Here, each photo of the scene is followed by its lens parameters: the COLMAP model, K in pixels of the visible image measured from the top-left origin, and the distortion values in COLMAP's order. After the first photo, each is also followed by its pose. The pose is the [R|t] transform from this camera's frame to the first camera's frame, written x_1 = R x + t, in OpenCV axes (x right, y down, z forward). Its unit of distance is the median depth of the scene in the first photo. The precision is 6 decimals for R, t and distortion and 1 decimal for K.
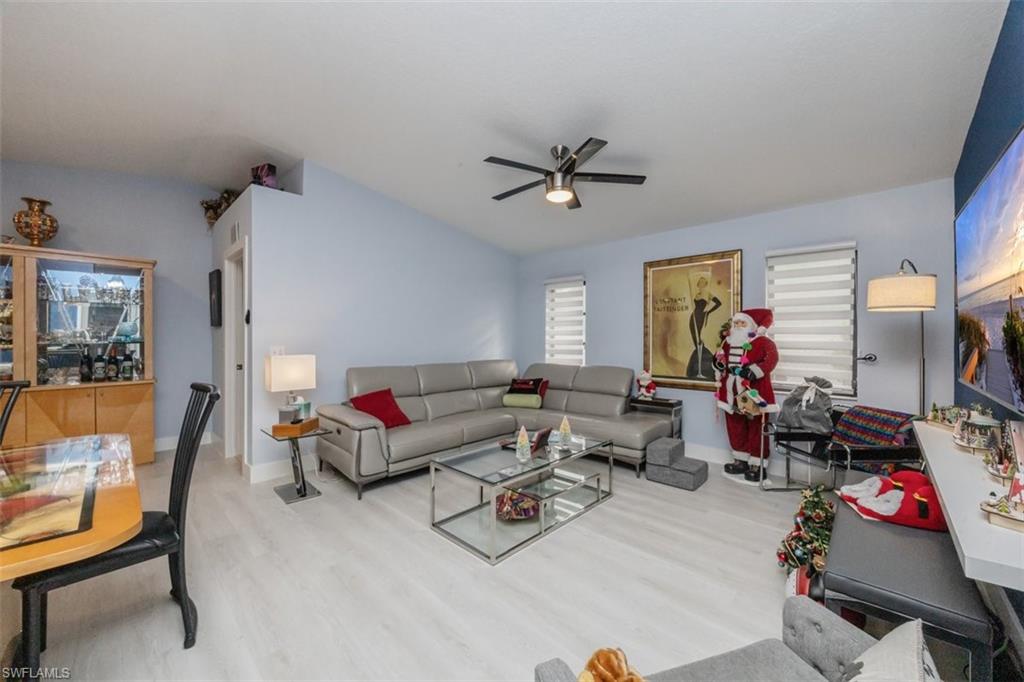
lens RADIAL K [[388.1, 0, 511.9], [0, 388.1, 337.6], [0, 0, 1]] dist [-0.002576, -0.000278]
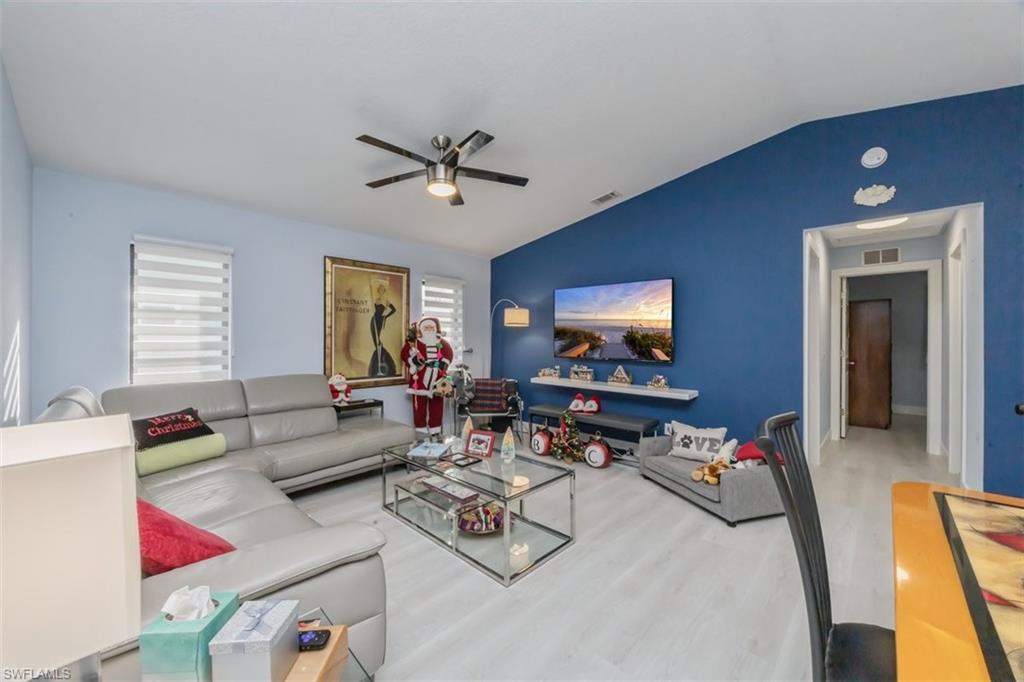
lens RADIAL K [[388.1, 0, 511.9], [0, 388.1, 337.6], [0, 0, 1]] dist [-0.002576, -0.000278]
pose [[0.006680, 0.005886, 0.999960, -0.650231], [-0.001090, 0.999982, -0.005879, 0.002318], [-0.999977, -0.001050, 0.006687, 0.651375]]
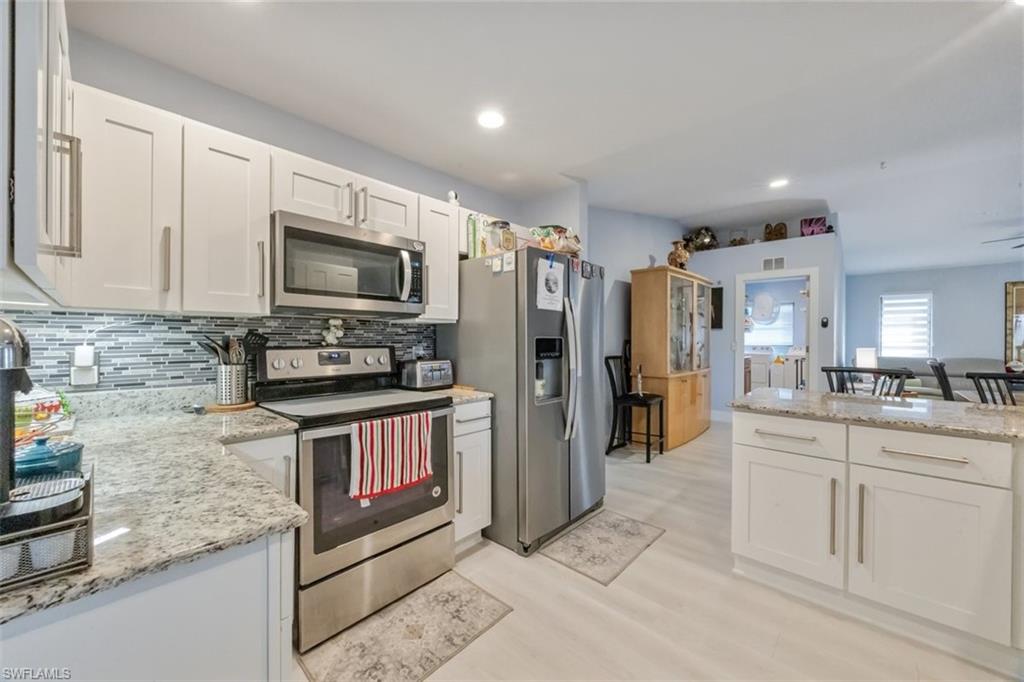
lens RADIAL K [[388.1, 0, 511.9], [0, 388.1, 337.6], [0, 0, 1]] dist [-0.002576, -0.000278]
pose [[0.999921, 0.001606, 0.012448, -1.656804], [-0.001519, 0.999975, -0.006939, 0.016373], [-0.012459, 0.006920, 0.999898, -0.398770]]
